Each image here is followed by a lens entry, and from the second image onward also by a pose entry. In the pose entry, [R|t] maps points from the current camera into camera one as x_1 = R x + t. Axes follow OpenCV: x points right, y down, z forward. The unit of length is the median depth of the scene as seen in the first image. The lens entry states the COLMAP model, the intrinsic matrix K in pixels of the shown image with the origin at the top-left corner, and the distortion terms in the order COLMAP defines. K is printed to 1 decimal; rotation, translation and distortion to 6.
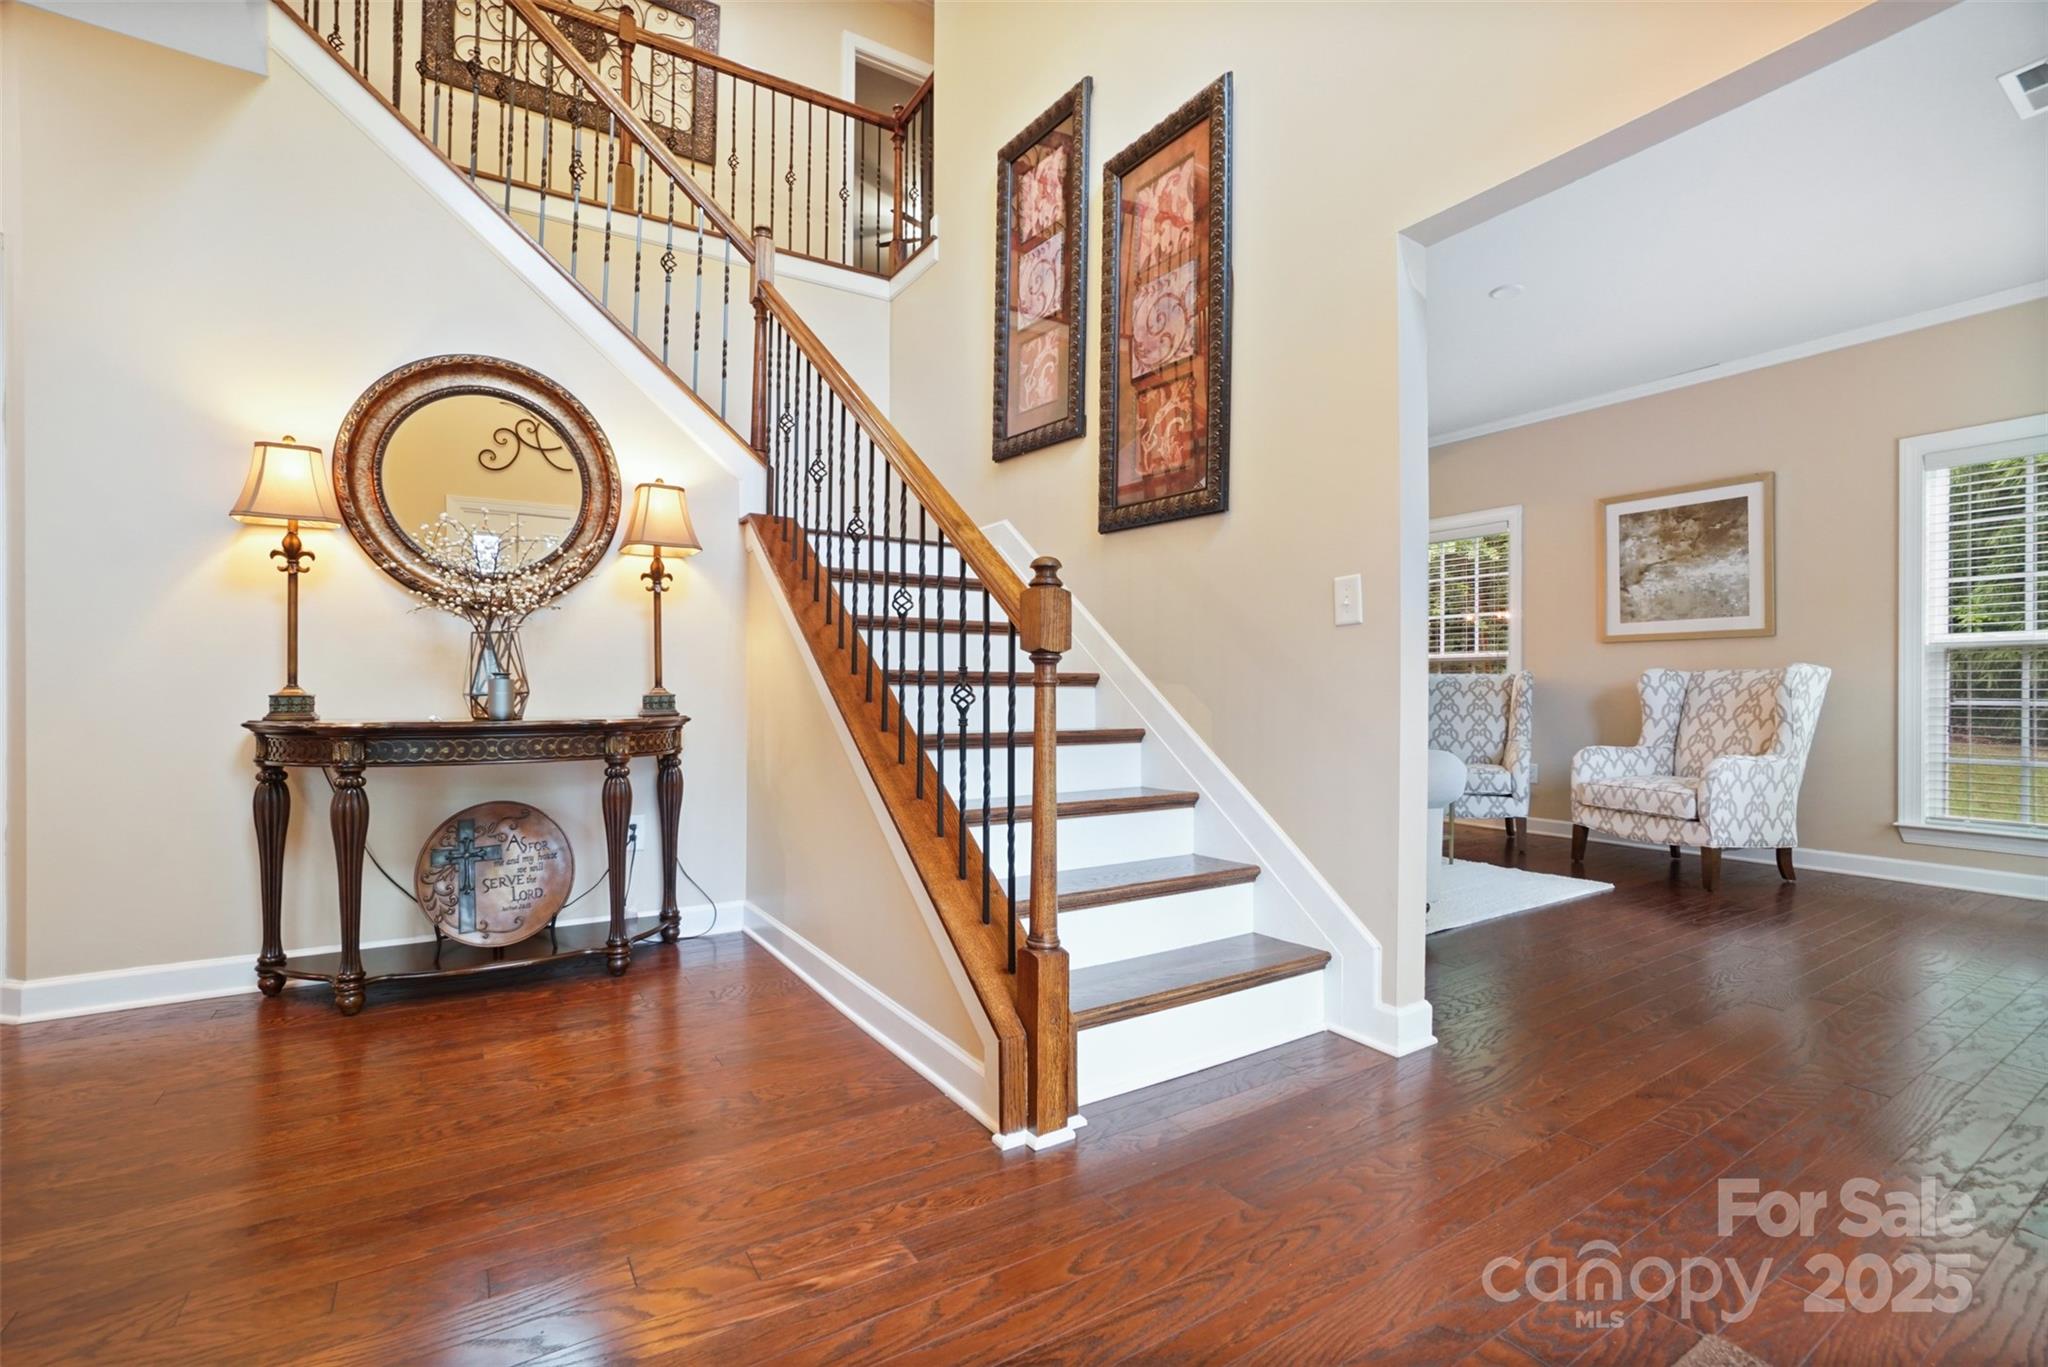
lens RADIAL K [[918.1, 0, 1024.0], [0, 918.1, 683.5], [0, 0, 1]] dist [-0.052298, 0.028244]
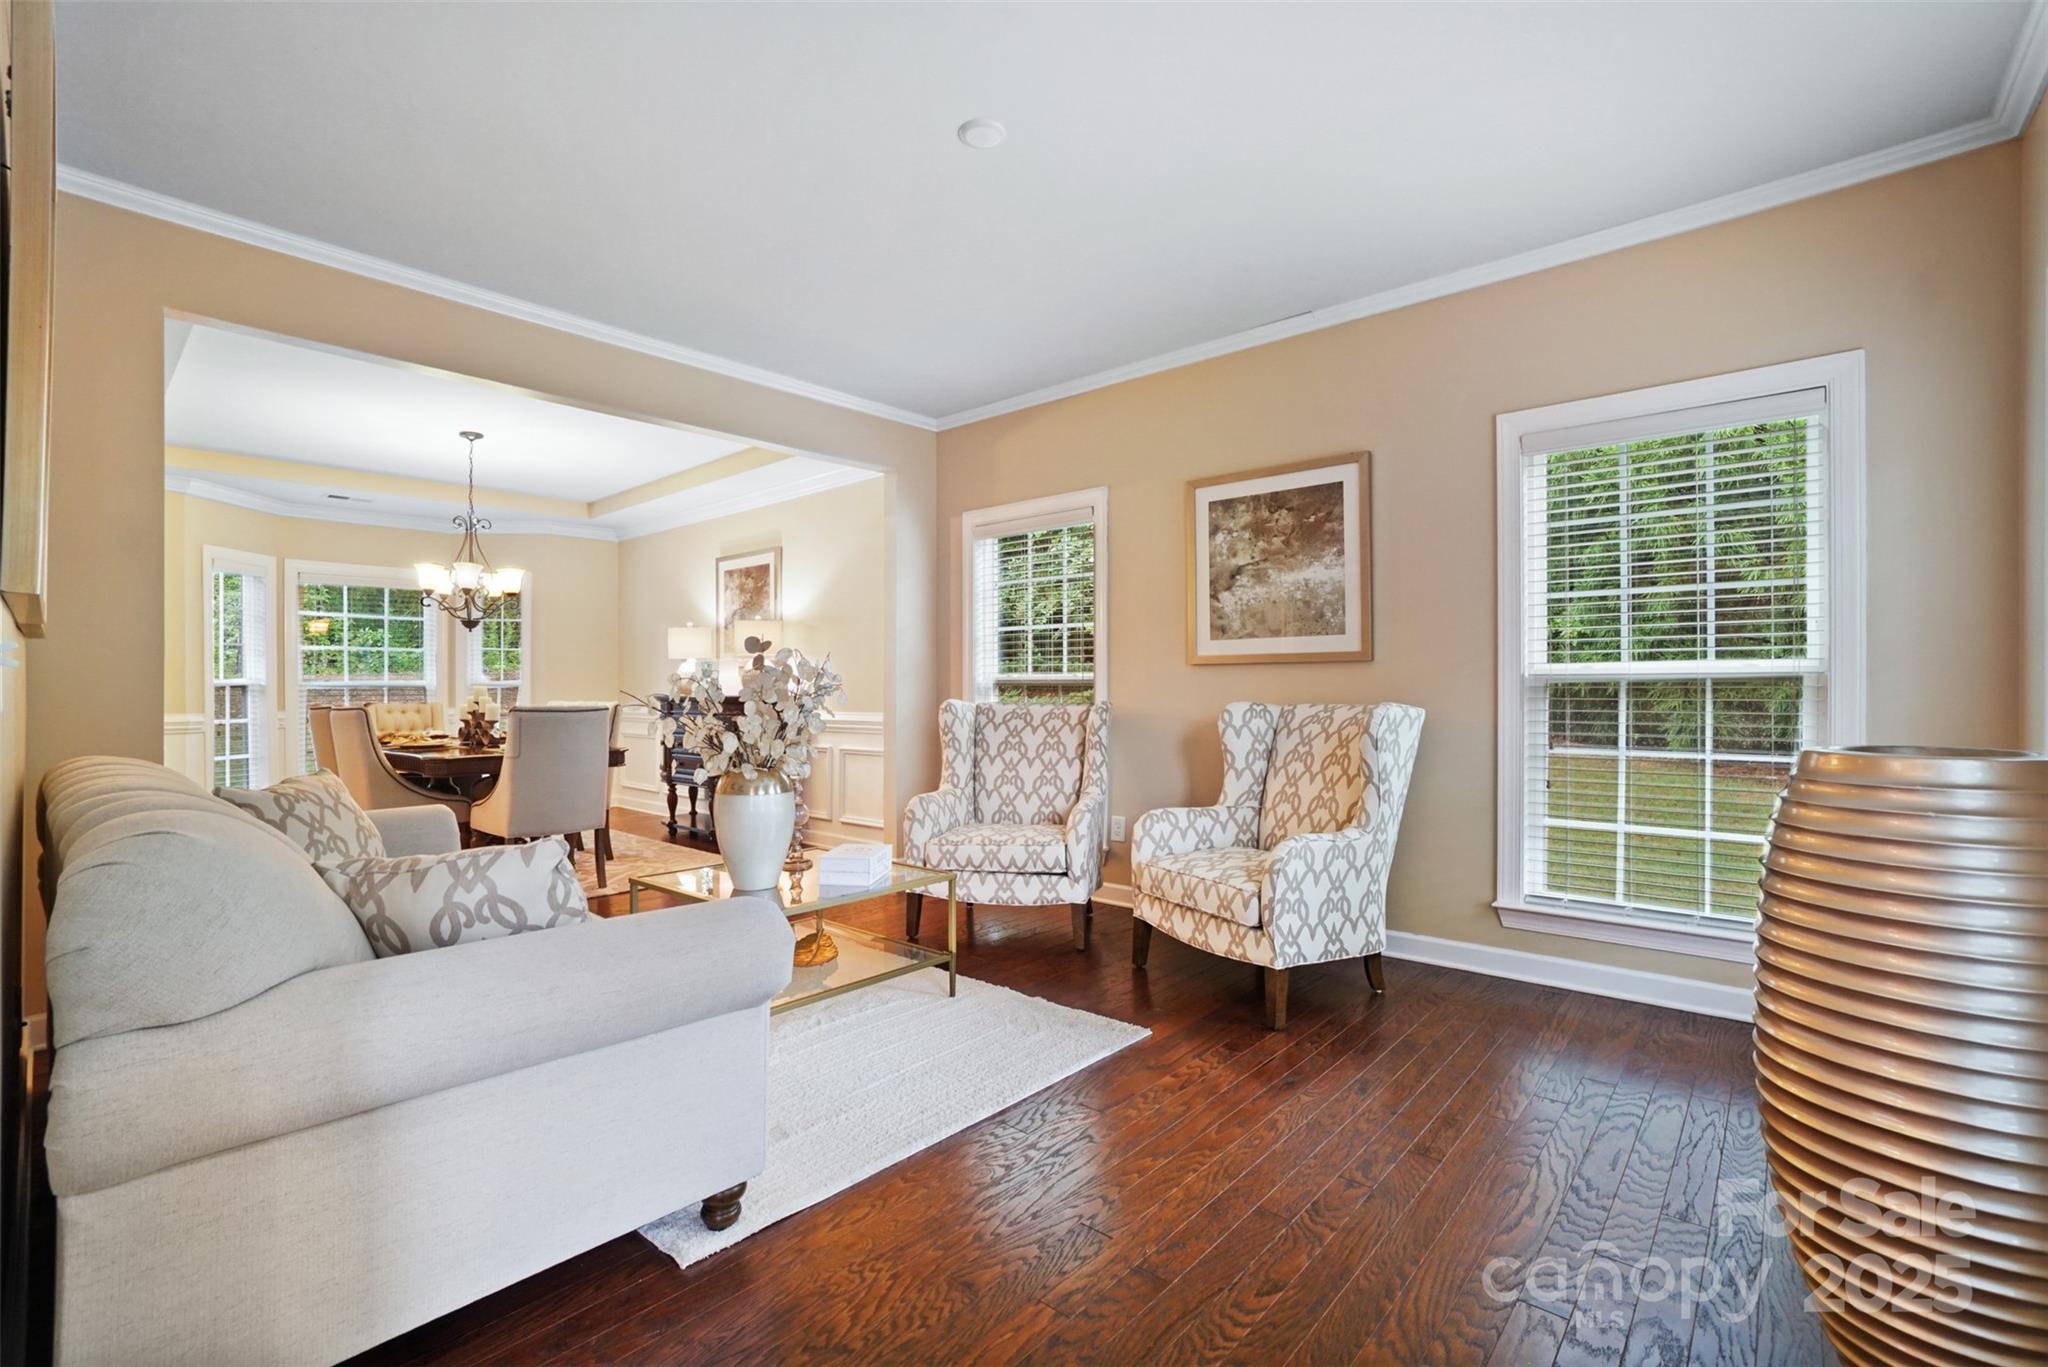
lens RADIAL K [[918.1, 0, 1024.0], [0, 918.1, 683.5], [0, 0, 1]] dist [-0.052298, 0.028244]
pose [[0.963380, -0.004691, 0.268097, 0.325122], [0.003447, 0.999981, 0.005113, -0.037770], [-0.268116, -0.004001, 0.963378, 0.310078]]
